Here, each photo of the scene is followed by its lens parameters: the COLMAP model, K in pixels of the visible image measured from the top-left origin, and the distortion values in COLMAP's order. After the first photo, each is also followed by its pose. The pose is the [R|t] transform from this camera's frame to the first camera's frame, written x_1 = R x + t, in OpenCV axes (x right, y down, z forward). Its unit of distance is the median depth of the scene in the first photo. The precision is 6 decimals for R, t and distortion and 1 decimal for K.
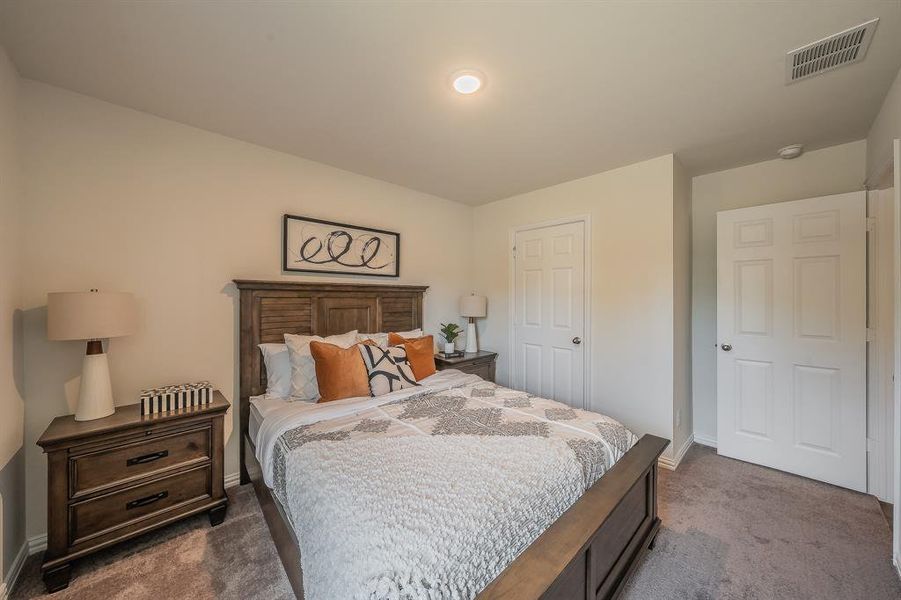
lens RADIAL K [[321.0, 0, 440.6], [0, 321.0, 295.6], [0, 0, 1]] dist [0.032191, 0.000023]
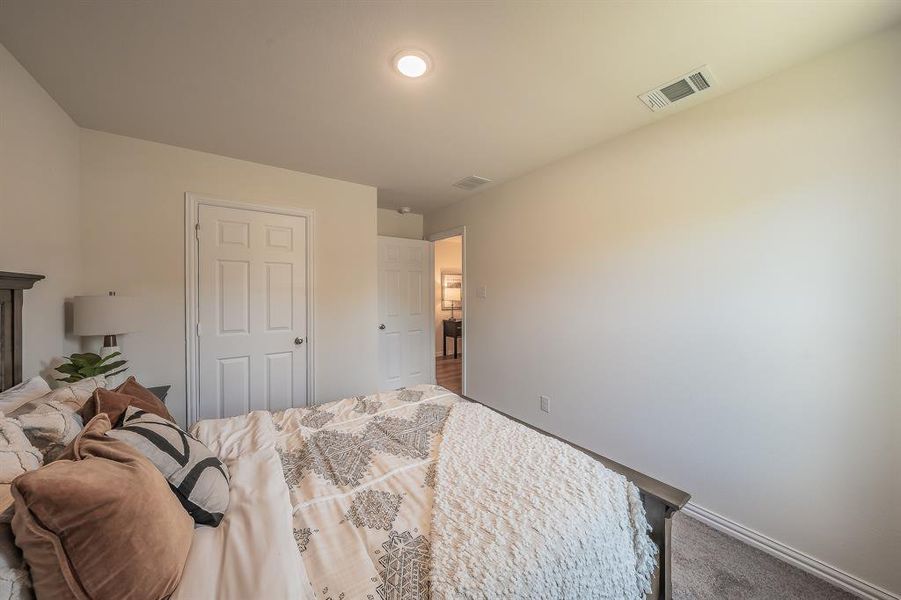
lens RADIAL K [[307.2, 0, 455.3], [0, 307.2, 294.4], [0, 0, 1]] dist [-0.000375, -0.000007]
pose [[0.100178, -0.010682, 0.994912, -0.466351], [0.004114, 0.999938, 0.010322, -0.006540], [-0.994961, 0.003059, 0.100215, 0.475783]]
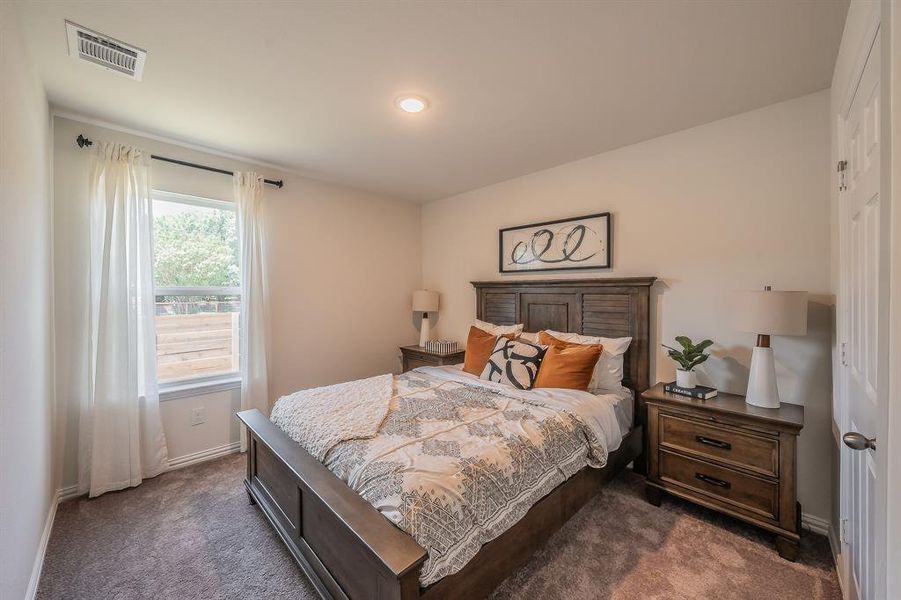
lens RADIAL K [[319.5, 0, 448.2], [0, 319.5, 296.2], [0, 0, 1]] dist [0.000219, 0.000068]
pose [[0.051305, 0.013067, -0.998598, 0.714985], [0.001301, 0.999913, 0.013151, 0.001344], [0.998682, -0.001974, 0.051284, 0.637858]]
